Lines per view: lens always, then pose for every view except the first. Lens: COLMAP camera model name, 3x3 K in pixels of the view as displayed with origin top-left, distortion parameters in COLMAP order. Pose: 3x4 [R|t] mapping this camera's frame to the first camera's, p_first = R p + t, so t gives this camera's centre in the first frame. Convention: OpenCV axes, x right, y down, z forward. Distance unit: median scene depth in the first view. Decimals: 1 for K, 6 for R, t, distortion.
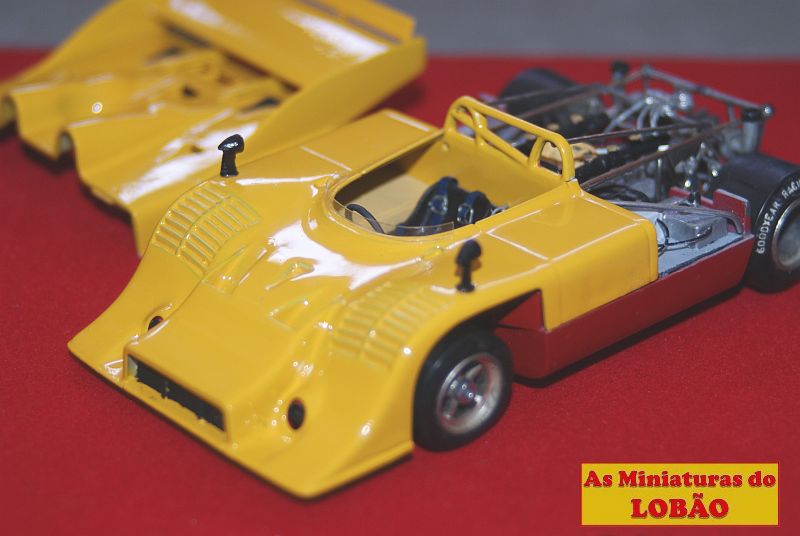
lens RADIAL K [[2099.0, 0, 400.0], [0, 2099.0, 268.0], [0, 0, 1]] dist [0.086090, 0.175470]
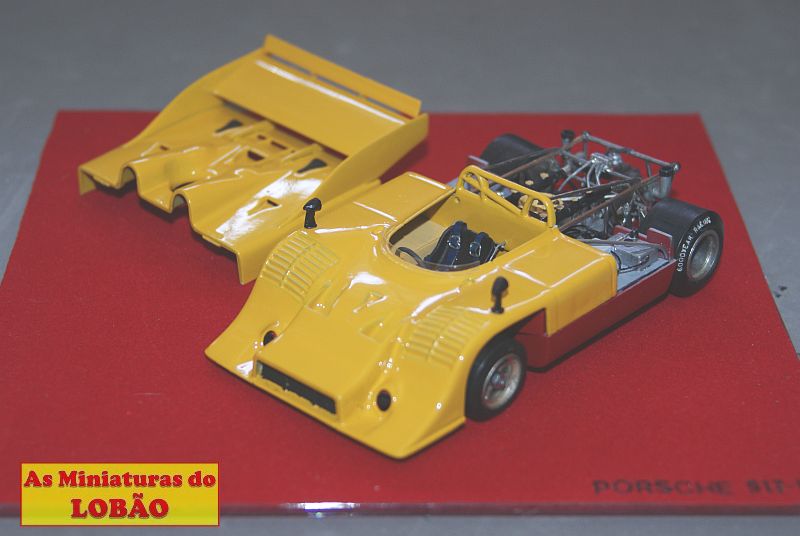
lens RADIAL K [[1811.5, 0, 400.0], [0, 1811.5, 268.0], [0, 0, 1]] dist [-0.008977, 0.556699]
pose [[0.995140, -0.027684, 0.094501, -0.138838], [0.023956, 0.998898, 0.040359, -0.064983], [-0.095514, -0.037899, 0.994706, -0.219930]]
